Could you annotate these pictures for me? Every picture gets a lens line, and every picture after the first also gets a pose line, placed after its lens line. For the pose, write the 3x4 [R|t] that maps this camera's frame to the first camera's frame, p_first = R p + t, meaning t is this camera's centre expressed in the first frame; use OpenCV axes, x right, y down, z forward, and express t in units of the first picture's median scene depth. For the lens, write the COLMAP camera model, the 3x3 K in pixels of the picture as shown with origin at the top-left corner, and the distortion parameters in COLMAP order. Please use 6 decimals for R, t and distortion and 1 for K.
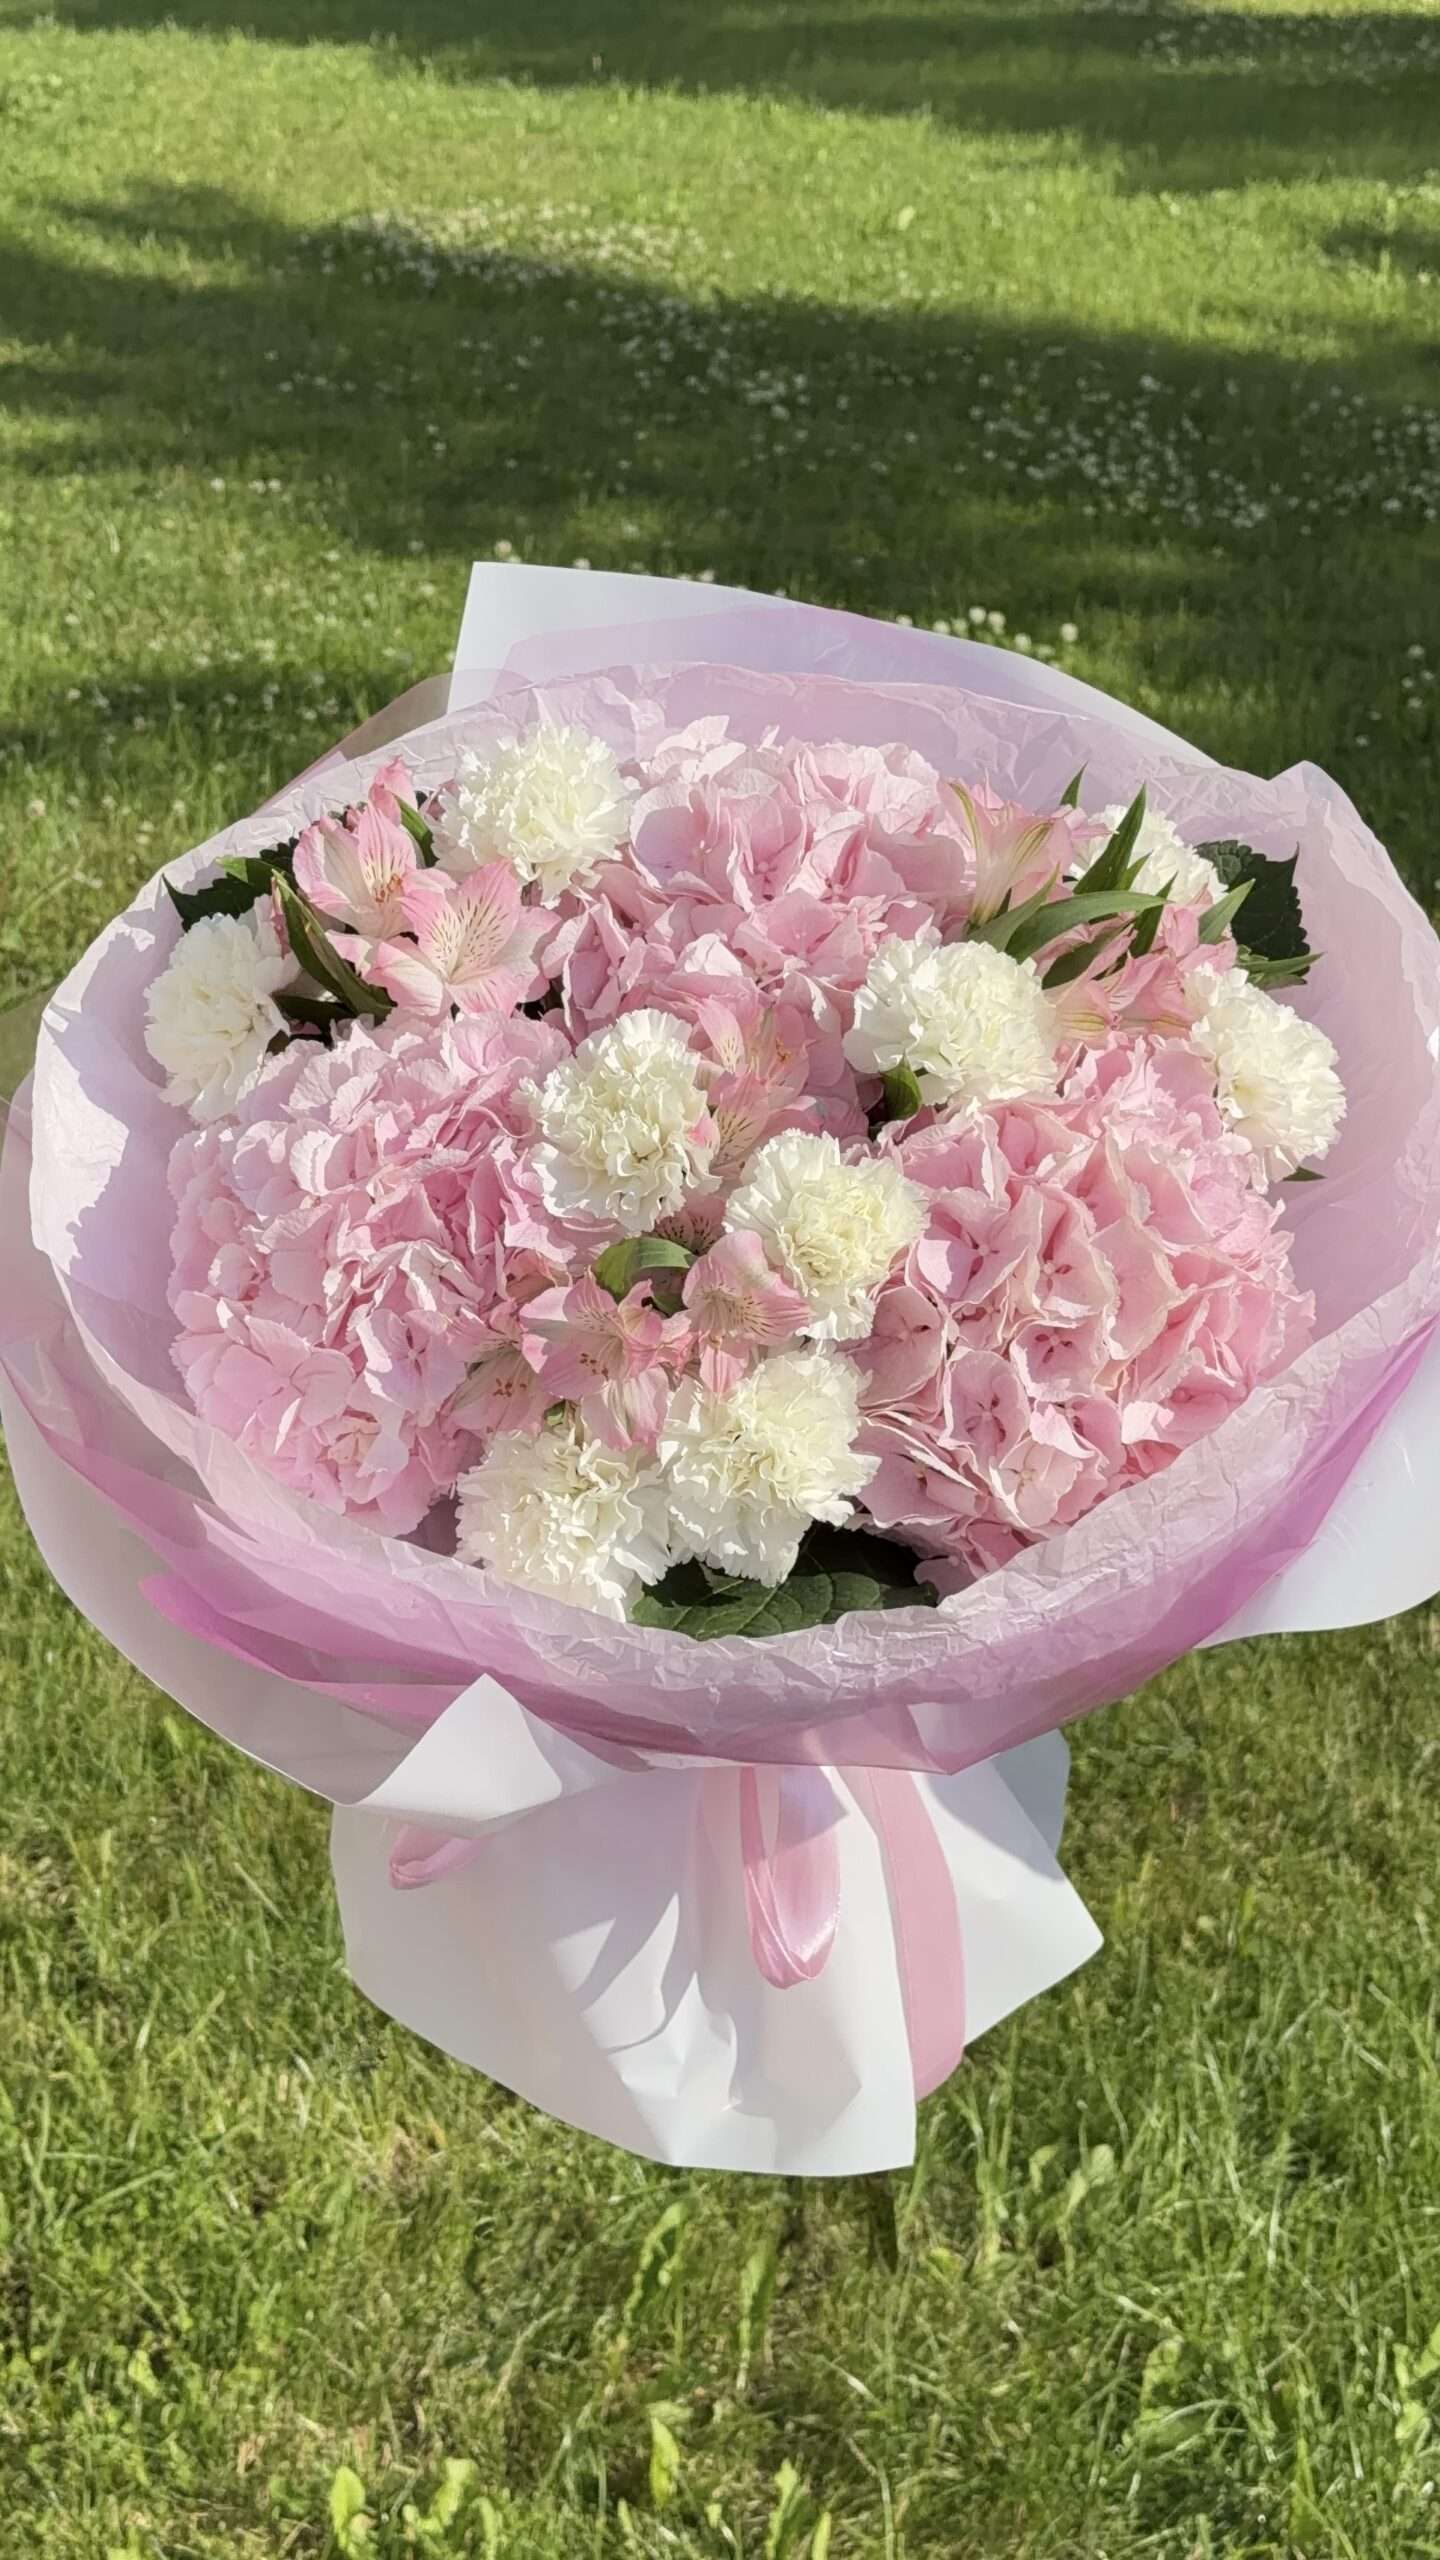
lens RADIAL K [[4989.7, 0, 719.5], [0, 4989.7, 1280.1], [0, 0, 1]] dist [0.001240, 0.021646]
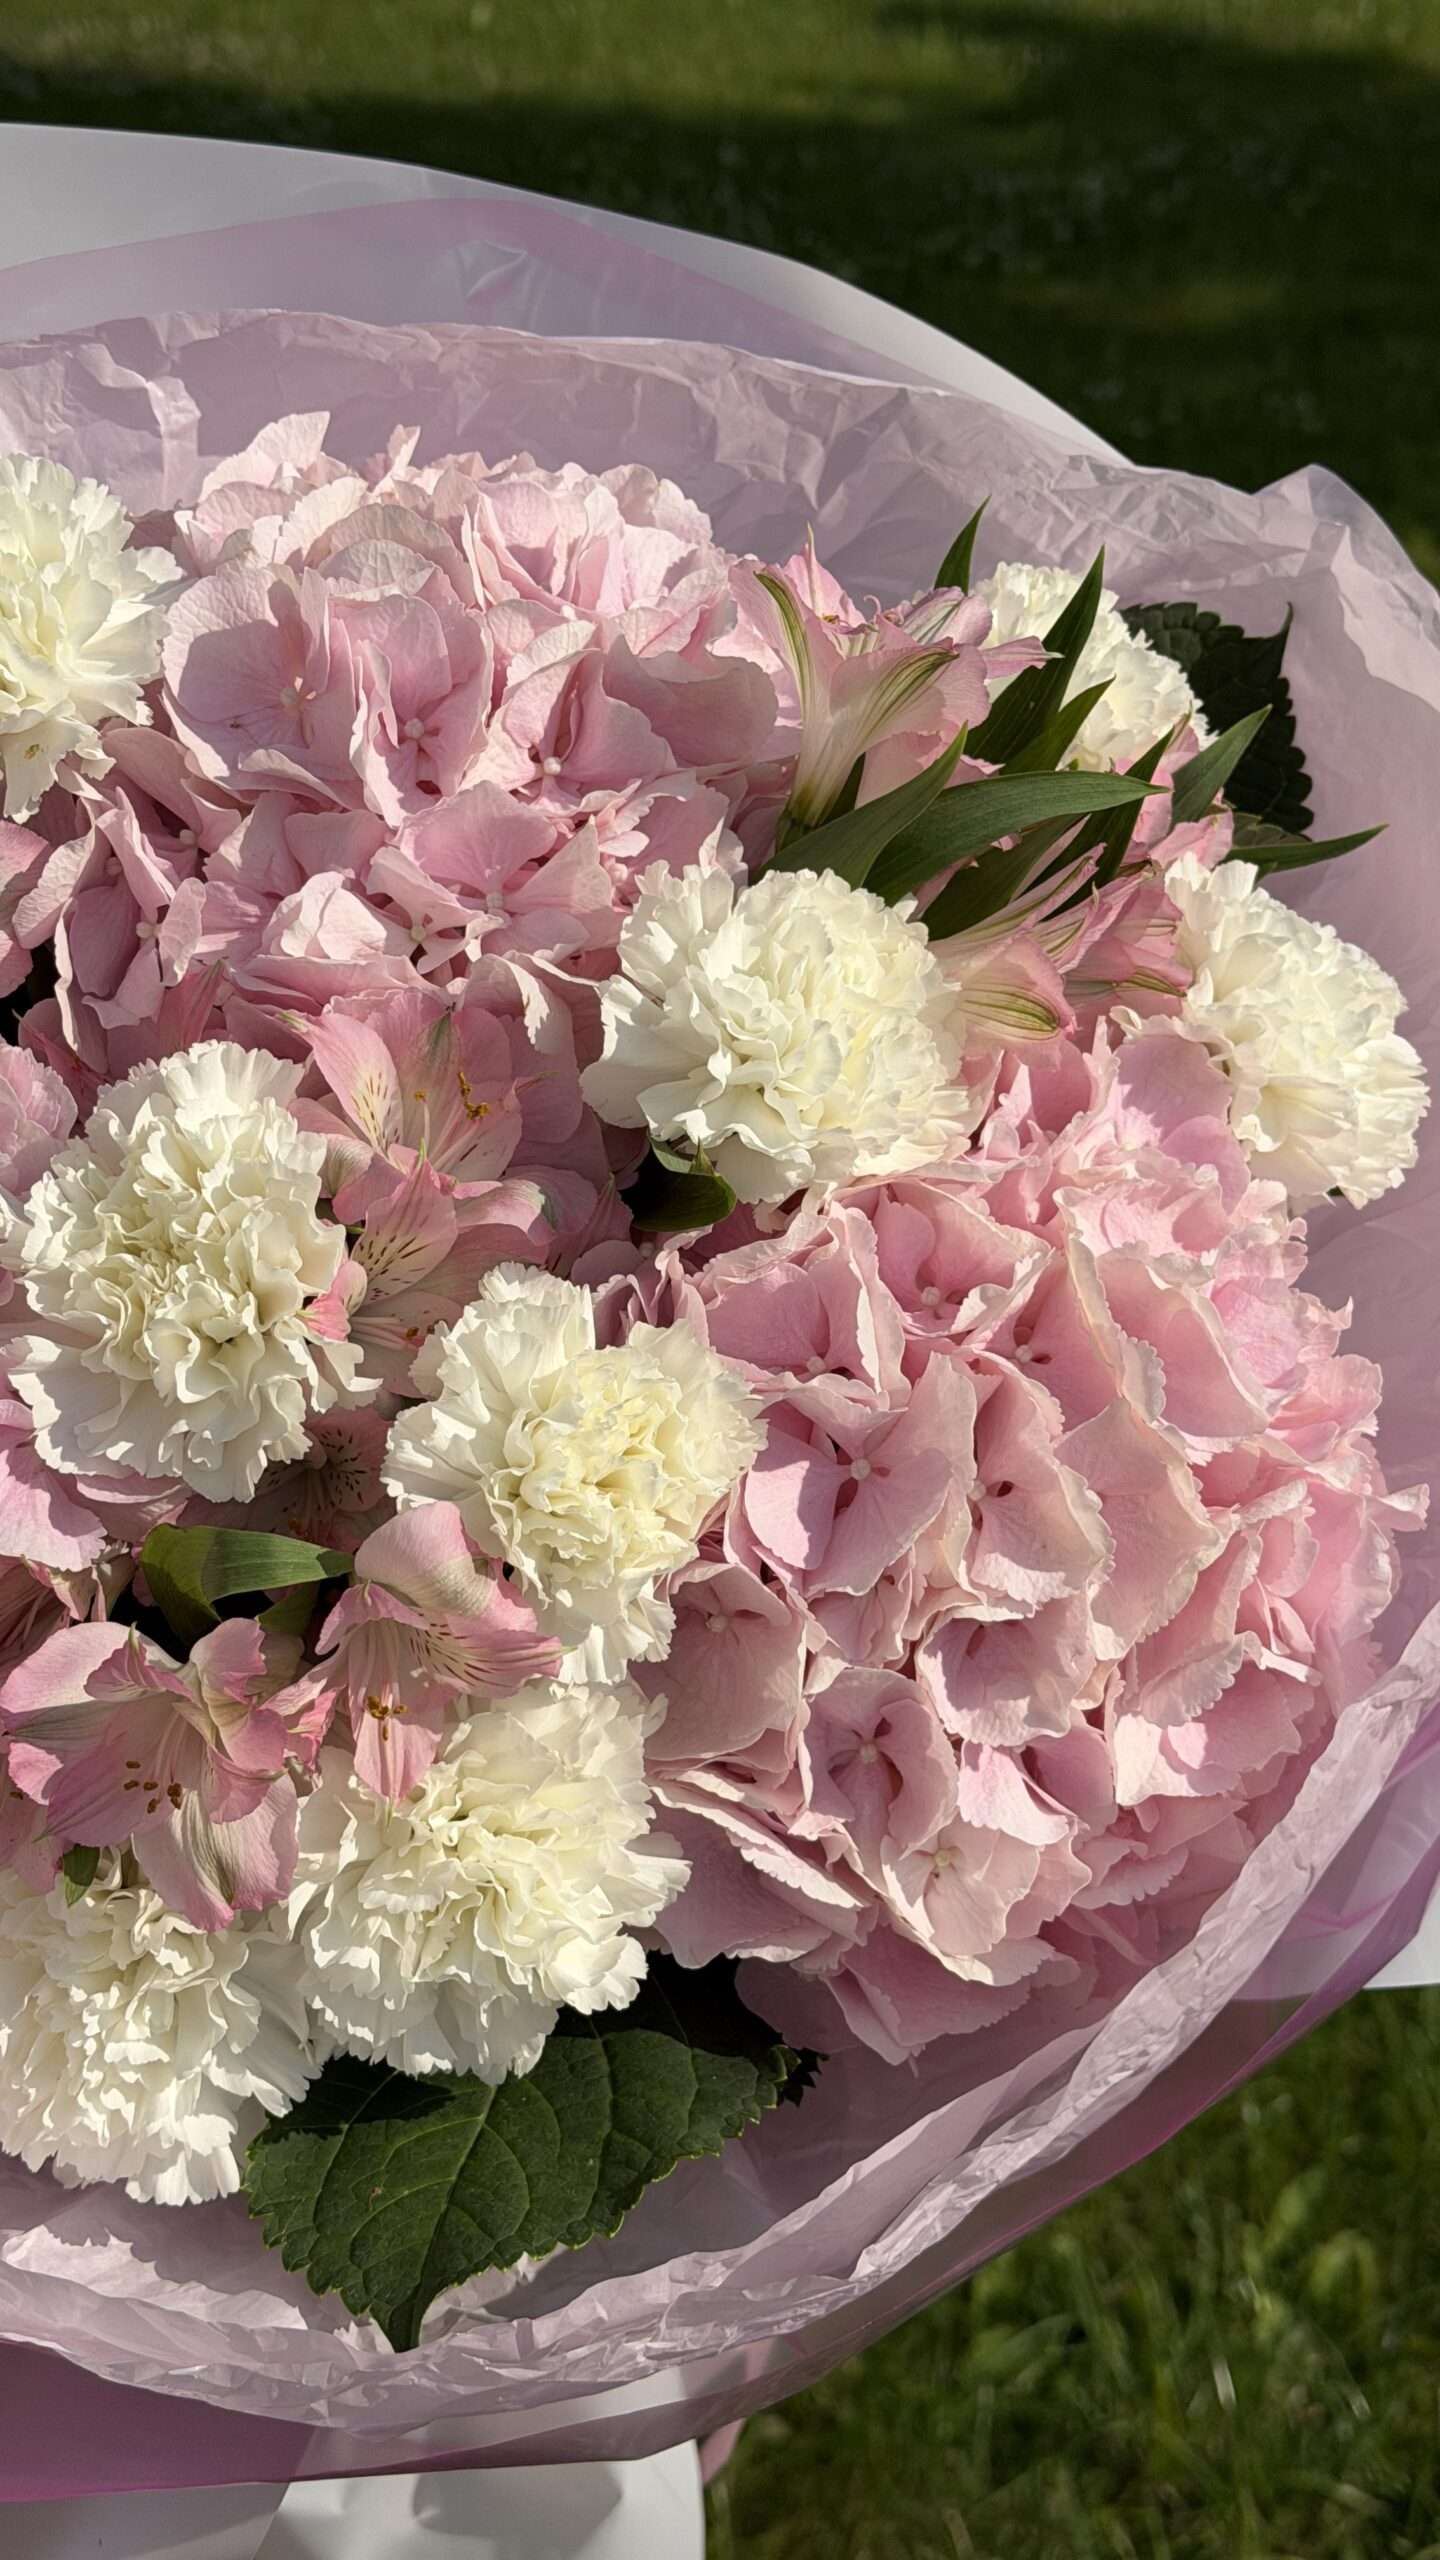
lens RADIAL K [[3398.7, 0, 672.8], [0, 3398.7, 1264.5], [0, 0, 1]] dist [0.131414, 0.122876]
pose [[0.992764, -0.050951, 0.108734, -0.006898], [0.026625, 0.976378, 0.214425, -0.107541], [-0.117090, -0.209979, 0.970669, 0.636654]]
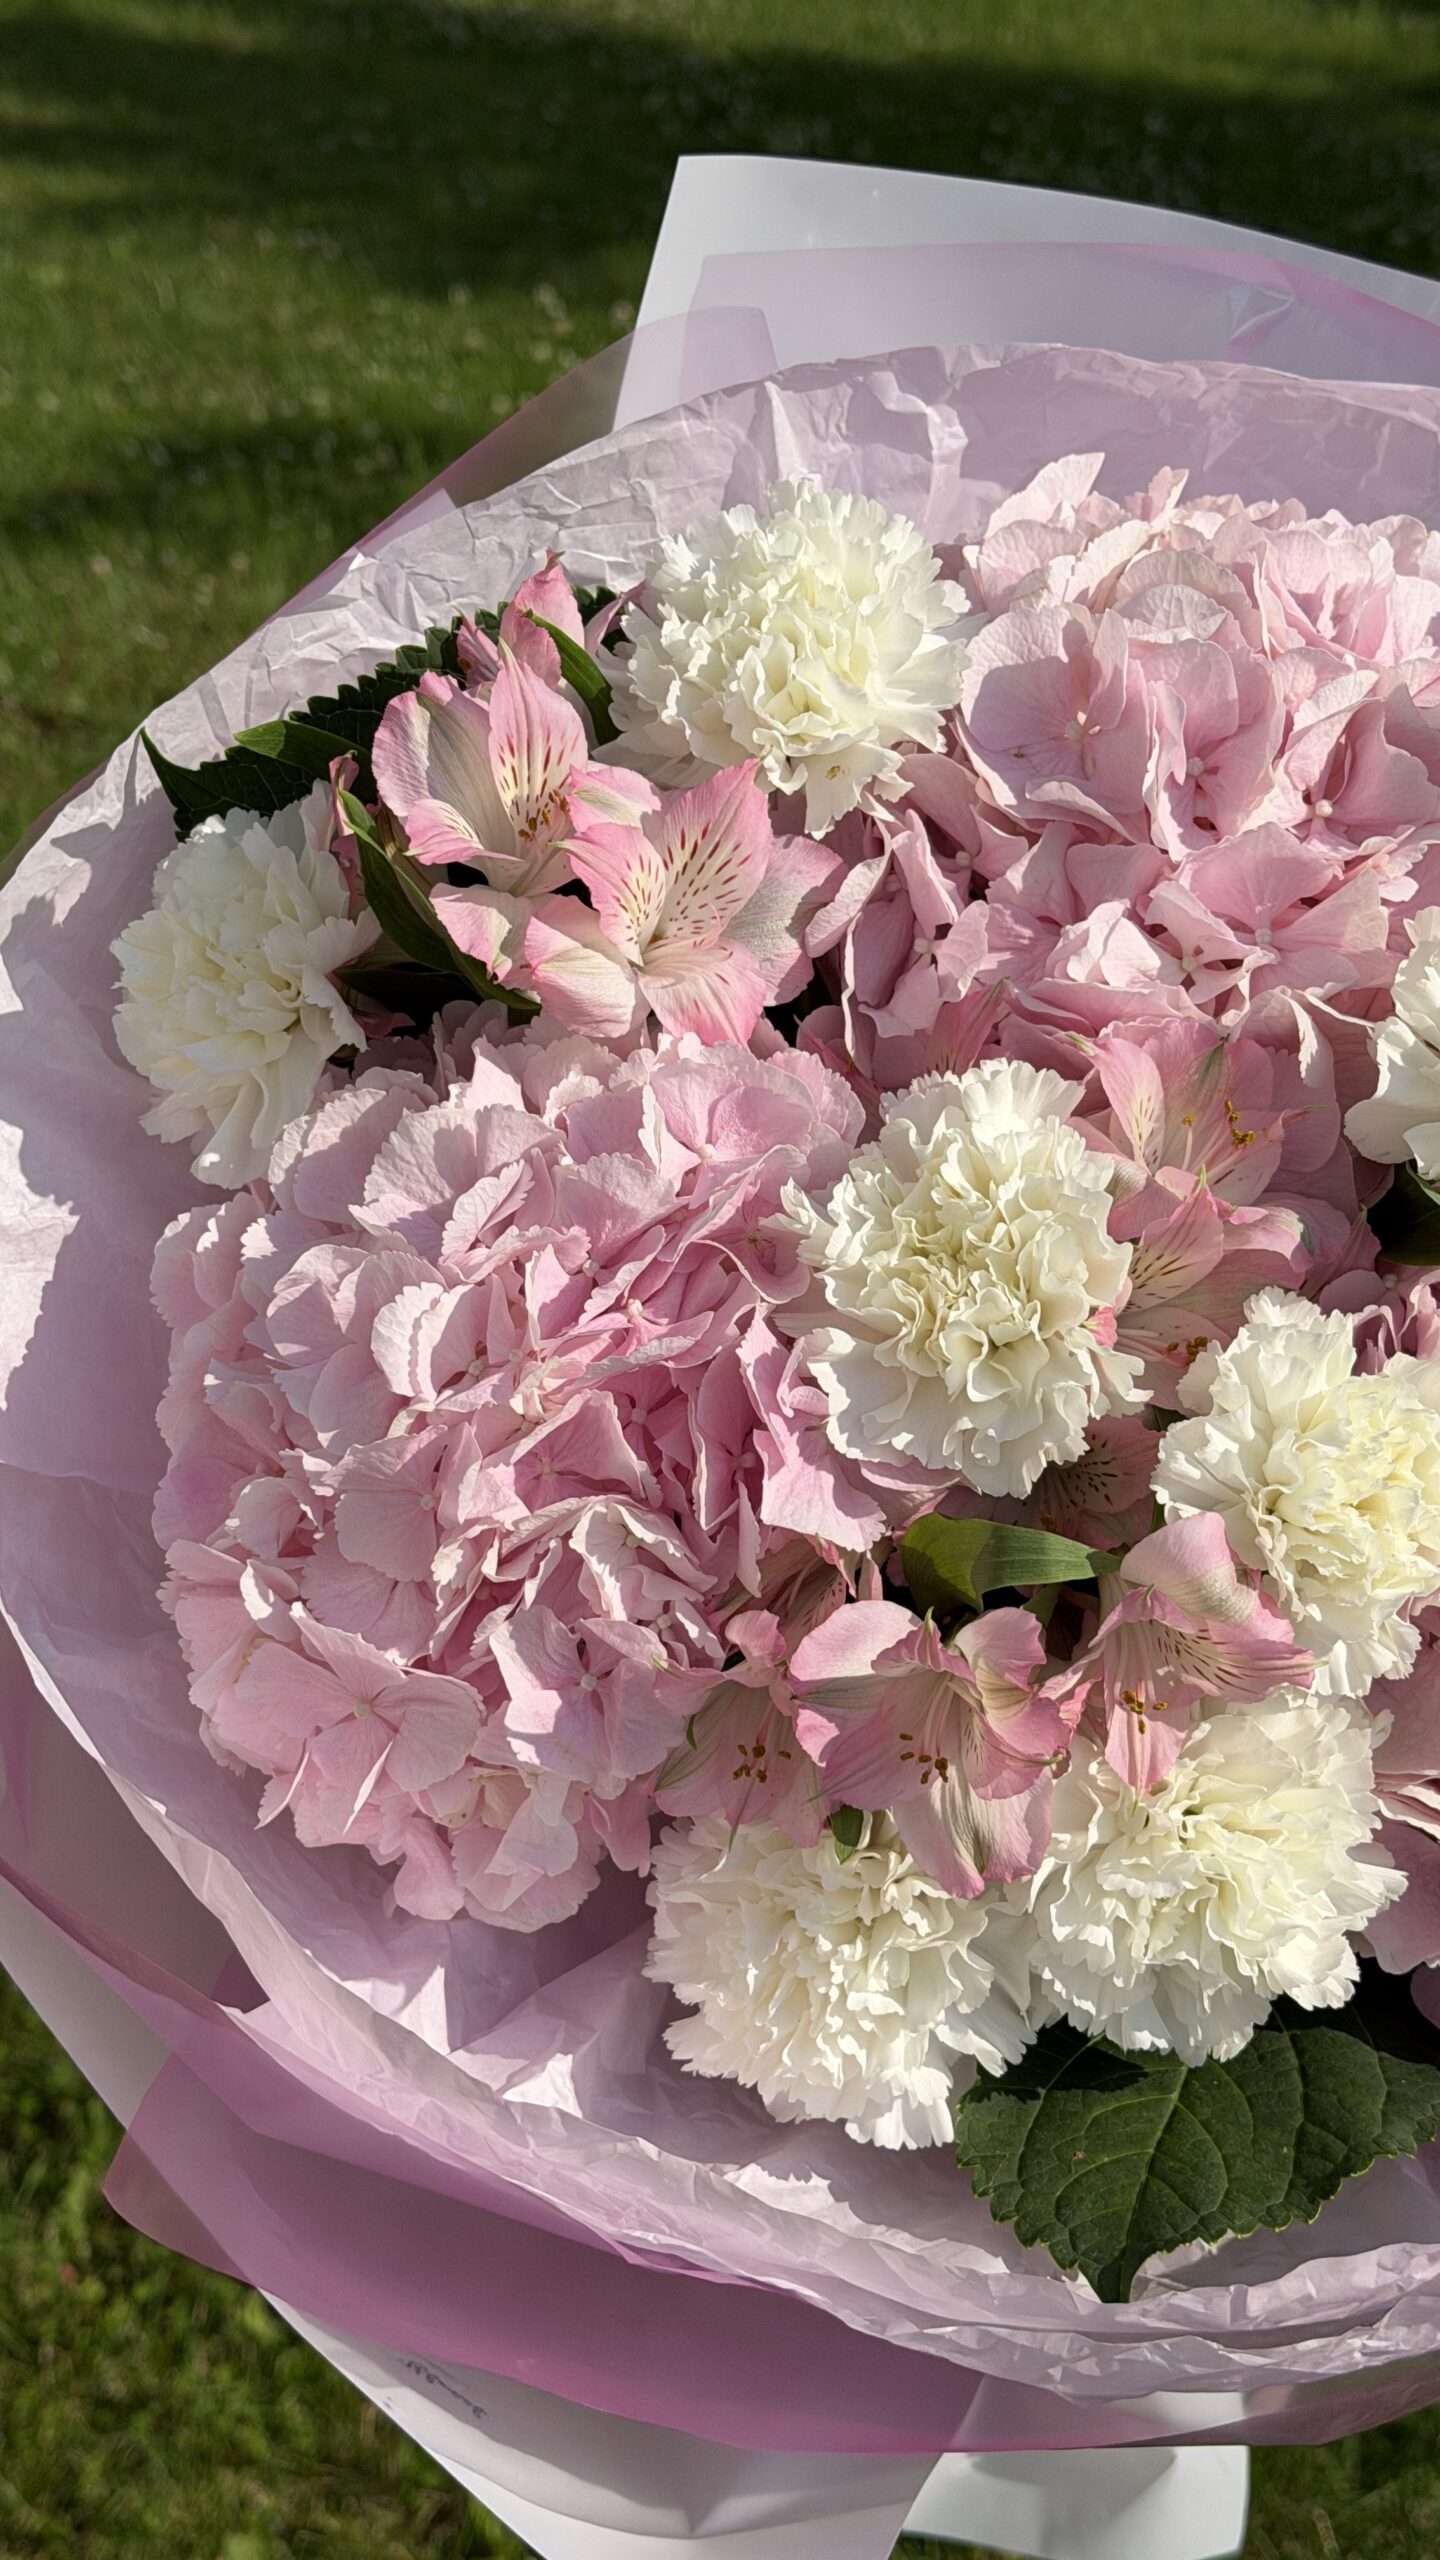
lens RADIAL K [[3398.7, 0, 672.8], [0, 3398.7, 1264.5], [0, 0, 1]] dist [0.131414, 0.122876]
pose [[0.999542, 0.014801, 0.026381, -0.061806], [-0.020430, 0.973479, 0.227864, -0.118173], [-0.022309, -0.228299, 0.973335, 0.622774]]
